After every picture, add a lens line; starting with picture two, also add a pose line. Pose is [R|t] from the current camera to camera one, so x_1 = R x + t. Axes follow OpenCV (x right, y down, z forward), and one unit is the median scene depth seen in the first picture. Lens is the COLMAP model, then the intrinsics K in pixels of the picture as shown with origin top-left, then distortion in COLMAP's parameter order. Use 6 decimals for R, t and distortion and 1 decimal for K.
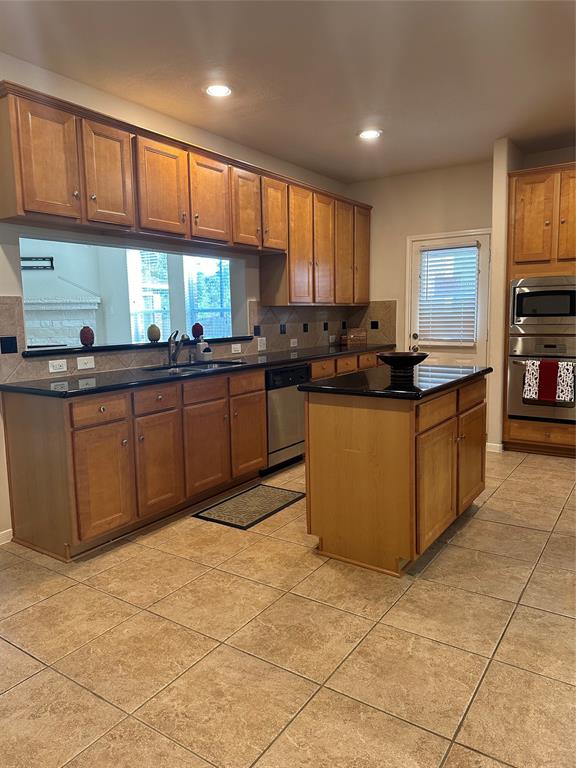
lens RADIAL K [[544.0, 0, 287.5], [0, 544.0, 381.3], [0, 0, 1]] dist [0.043361, -0.037459]
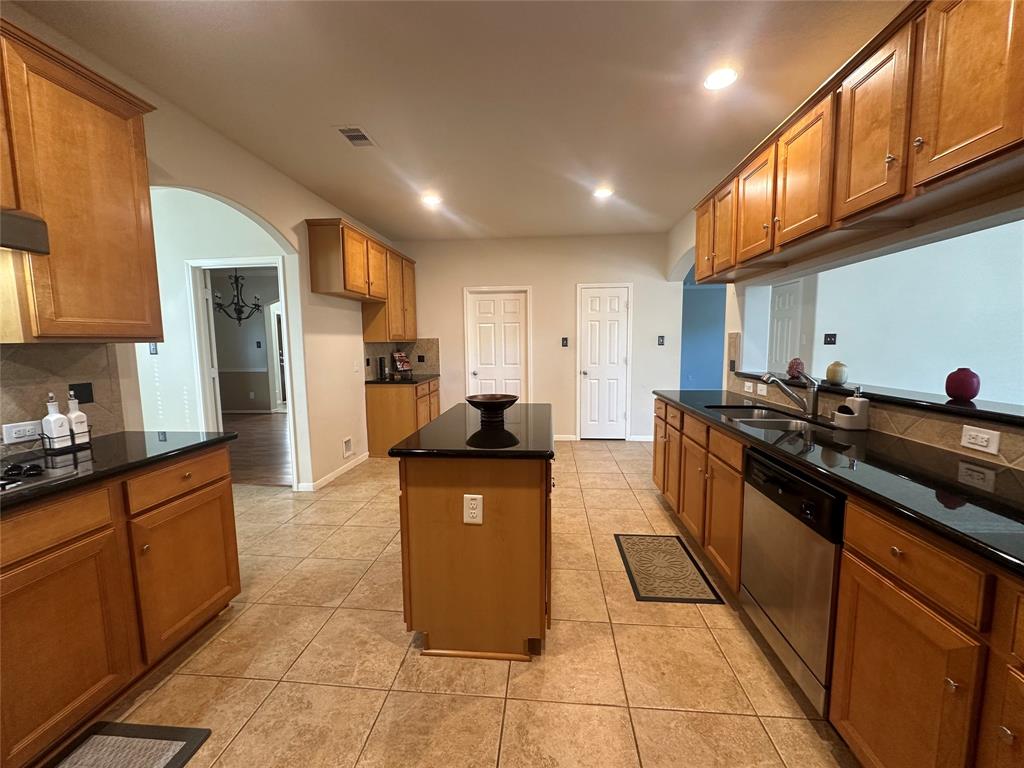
lens RADIAL K [[407.6, 0, 512.5], [0, 407.6, 383.0], [0, 0, 1]] dist [-0.002726, -0.000279]
pose [[-0.874429, 0.074359, -0.479421, 0.360460], [-0.035815, 0.975594, 0.216641, -0.159840], [0.483829, 0.206608, -0.850425, 1.118680]]
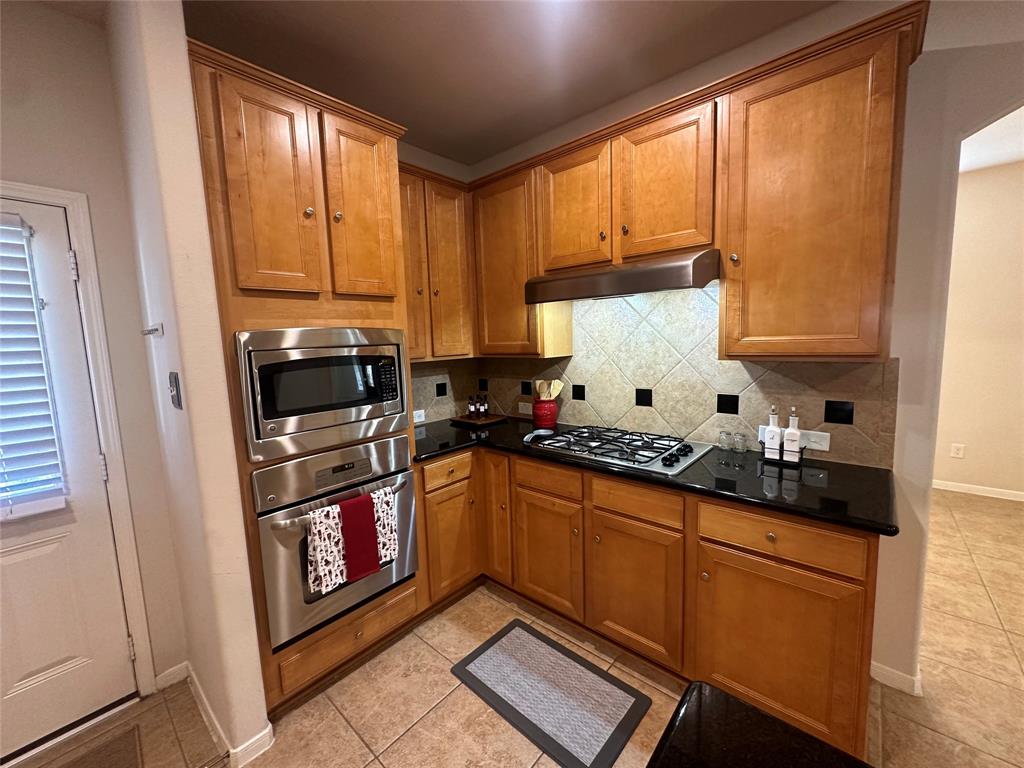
lens RADIAL K [[407.6, 0, 510.9], [0, 407.6, 381.7], [0, 0, 1]] dist [-0.002726, -0.000279]
pose [[0.133286, -0.095291, 0.986486, 0.146245], [0.155735, 0.985015, 0.074107, -0.146934], [-0.978765, 0.143753, 0.146129, 0.802701]]
